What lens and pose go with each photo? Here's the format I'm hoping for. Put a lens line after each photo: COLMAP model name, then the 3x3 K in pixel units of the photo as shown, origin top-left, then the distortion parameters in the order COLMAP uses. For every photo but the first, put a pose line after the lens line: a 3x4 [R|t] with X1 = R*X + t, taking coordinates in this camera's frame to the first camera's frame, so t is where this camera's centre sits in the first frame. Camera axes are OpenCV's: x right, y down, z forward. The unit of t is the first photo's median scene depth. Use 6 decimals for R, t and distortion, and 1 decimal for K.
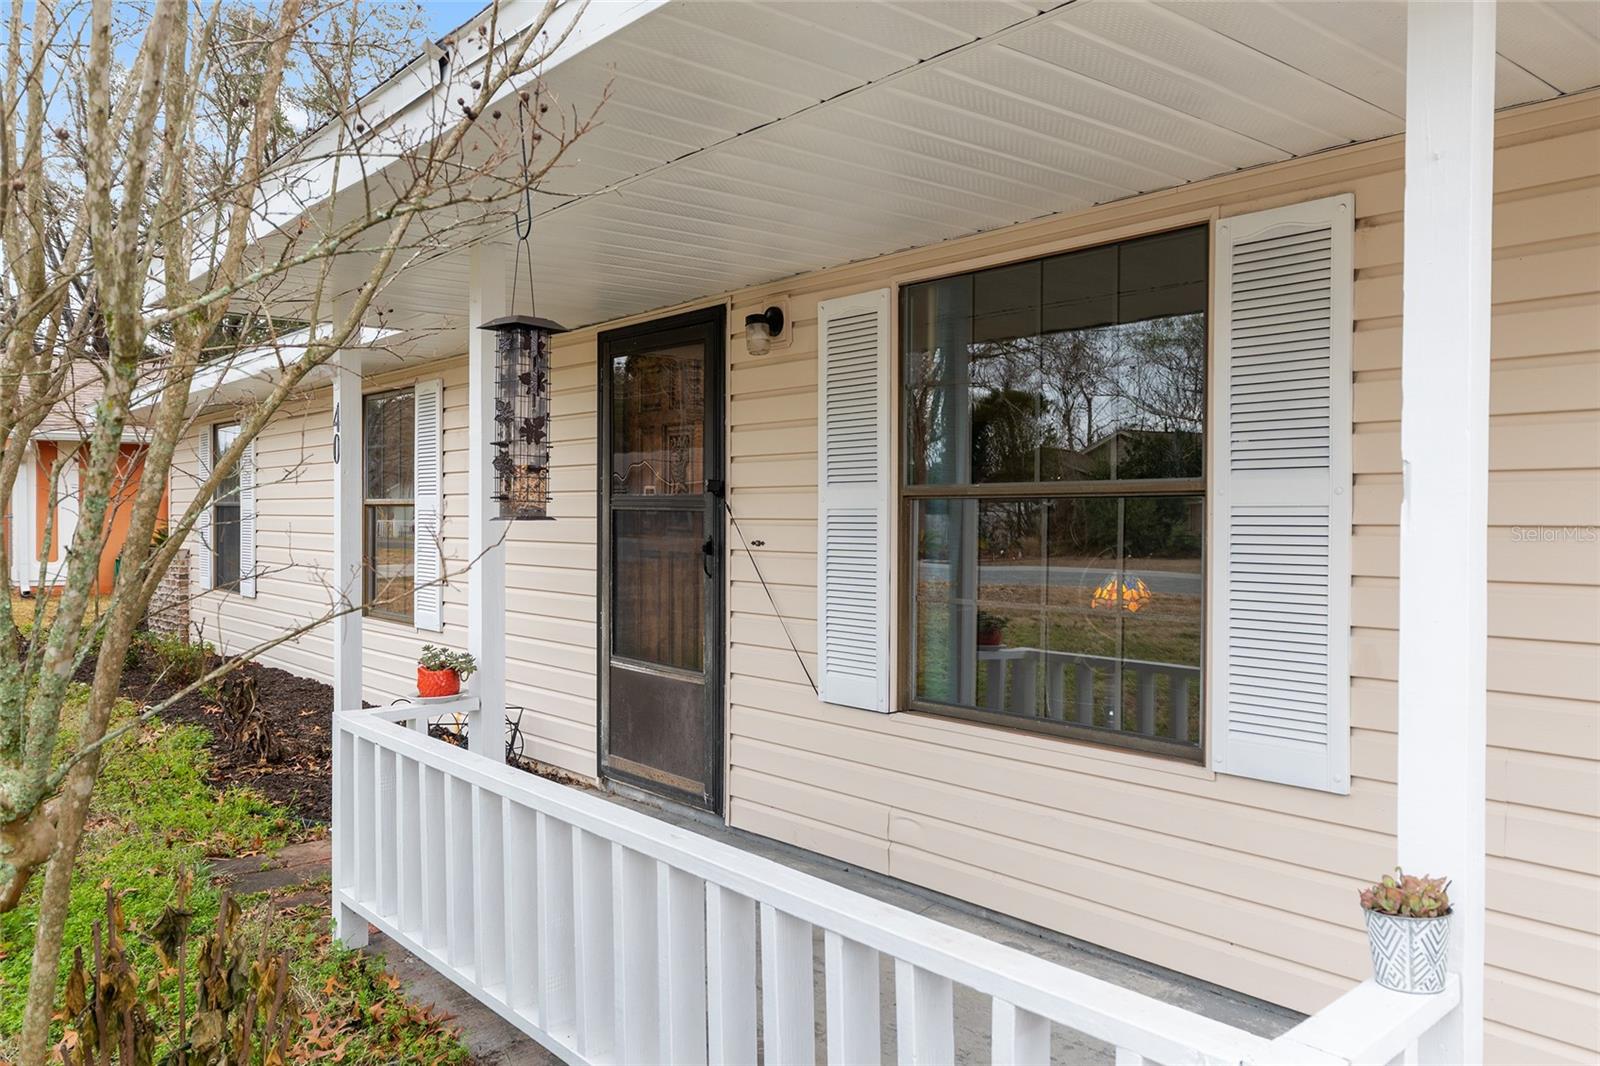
lens RADIAL K [[1223.4, 0, 800.0], [0, 1223.4, 533.0], [0, 0, 1]] dist [0.001547, 0.000412]
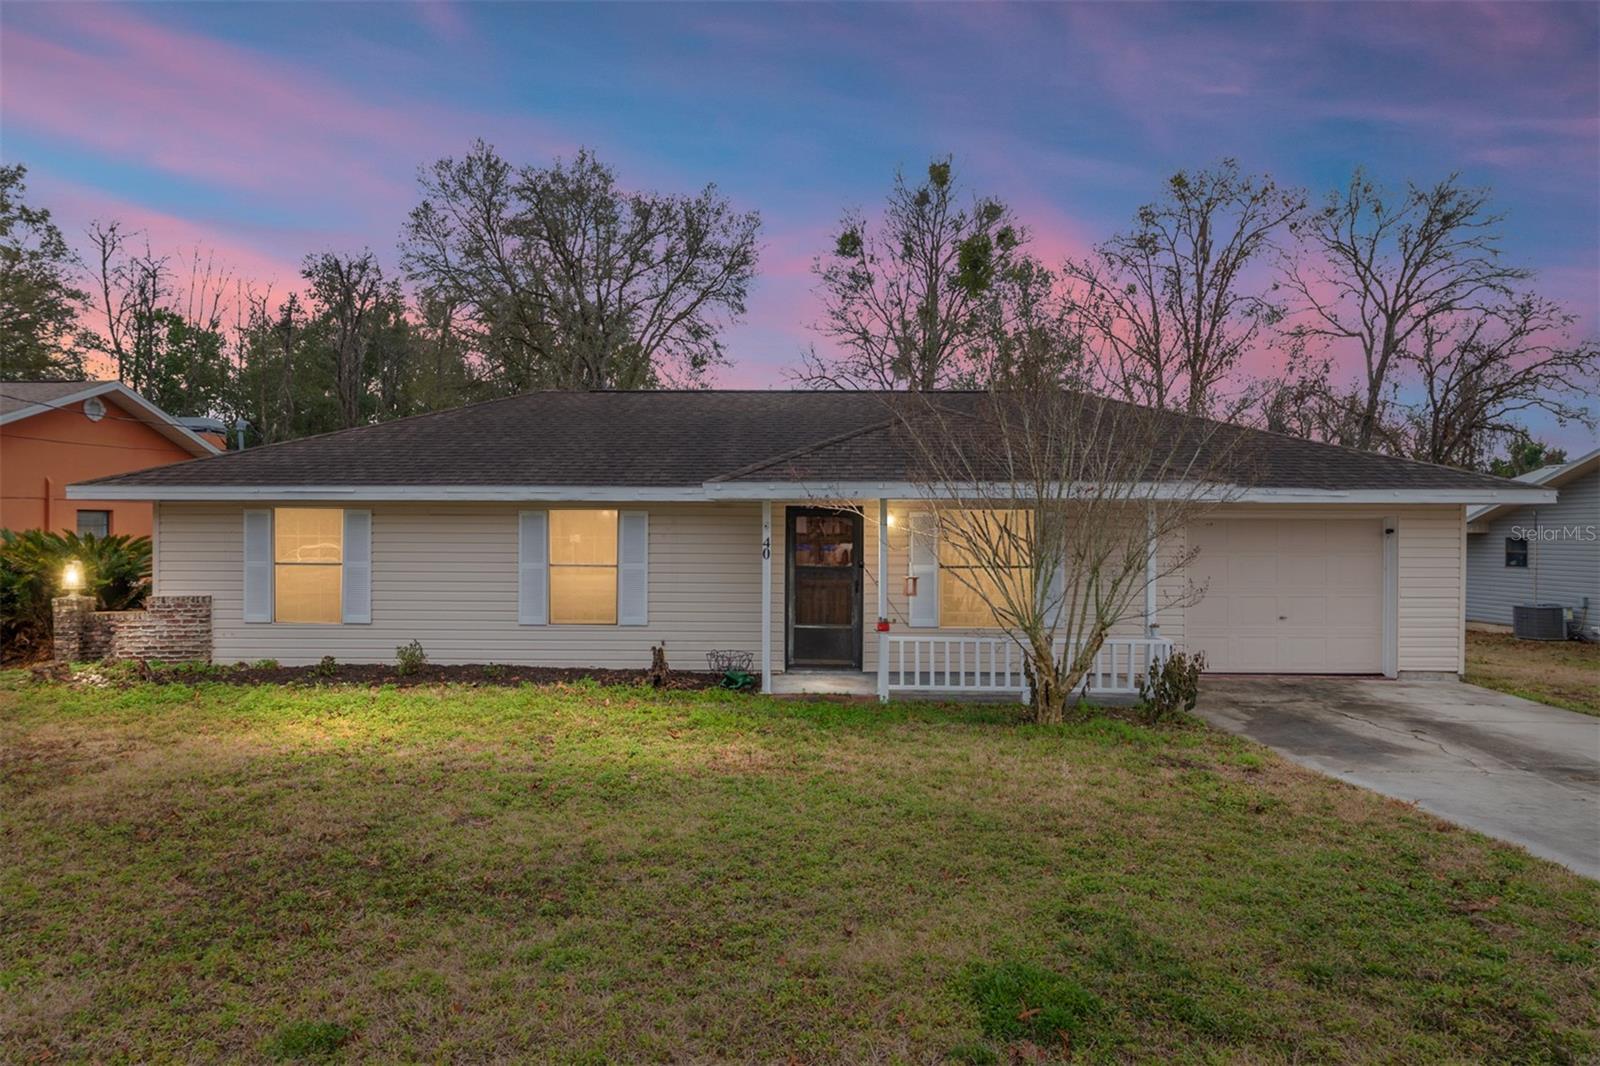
lens RADIAL K [[904.2, 0, 795.7], [0, 904.2, 516.1], [0, 0, 1]] dist [-0.002398, -0.001275]
pose [[0.649959, 0.005824, 0.759947, -1.944203], [0.009089, 0.999840, -0.015435, -0.126852], [-0.759915, 0.016939, 0.649802, -0.382975]]
